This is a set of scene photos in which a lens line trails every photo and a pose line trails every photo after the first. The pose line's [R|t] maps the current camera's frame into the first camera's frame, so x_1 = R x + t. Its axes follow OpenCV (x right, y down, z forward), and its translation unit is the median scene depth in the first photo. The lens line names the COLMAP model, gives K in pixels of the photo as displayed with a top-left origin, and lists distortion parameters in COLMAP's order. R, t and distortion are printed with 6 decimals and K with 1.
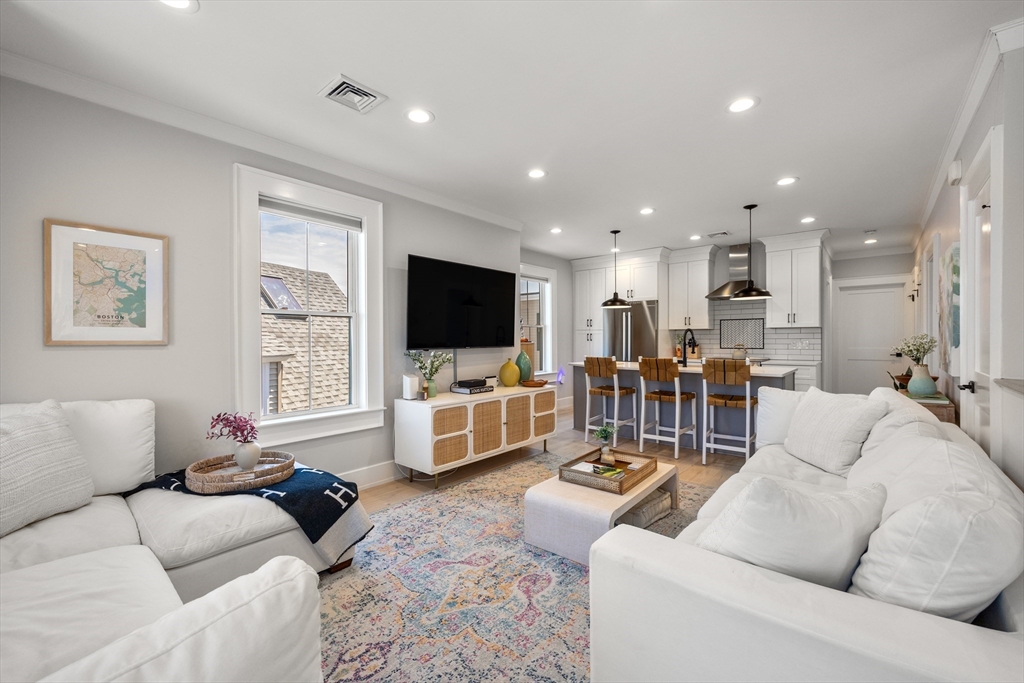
lens RADIAL K [[416.5, 0, 511.2], [0, 416.5, 334.7], [0, 0, 1]] dist [-0.001088, 0.000058]
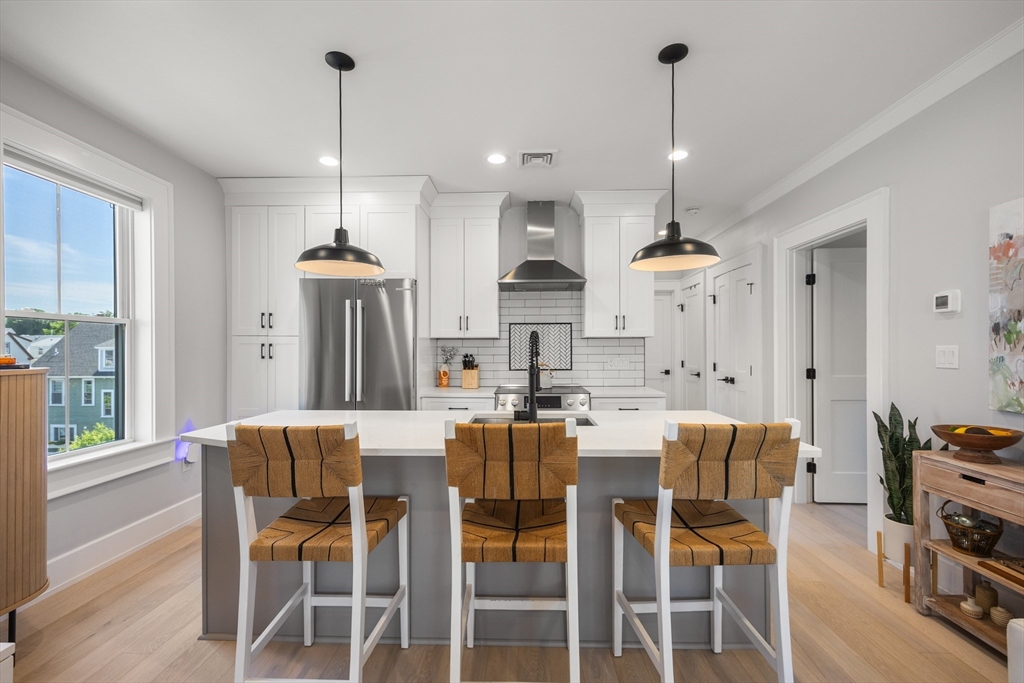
lens RADIAL K [[434.1, 0, 516.0], [0, 434.1, 351.8], [0, 0, 1]] dist [0.002424, 0.000216]
pose [[0.770664, 0.001862, 0.637239, 0.107524], [-0.005444, 0.999978, 0.003663, 0.003635], [-0.637218, -0.006292, 0.770658, 0.515748]]
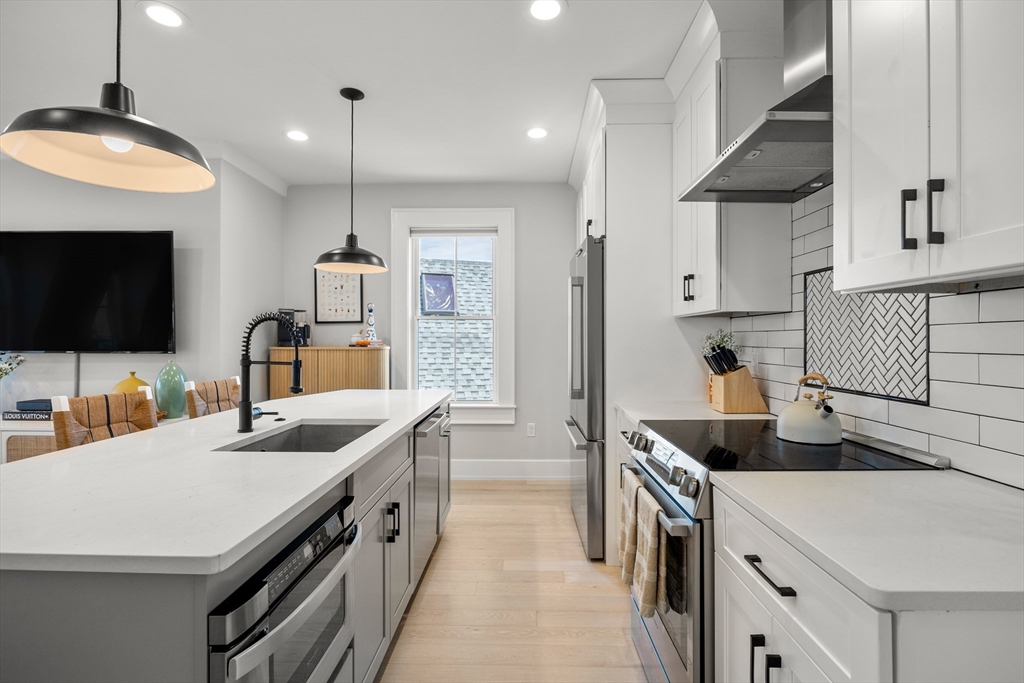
lens RADIAL K [[466.3, 0, 513.6], [0, 466.3, 330.3], [0, 0, 1]] dist [-0.003474, -0.000395]
pose [[0.650886, -0.005522, -0.759156, 0.617207], [0.003514, 0.999985, -0.004260, 0.000300], [0.759168, 0.000105, 0.650895, 0.691609]]
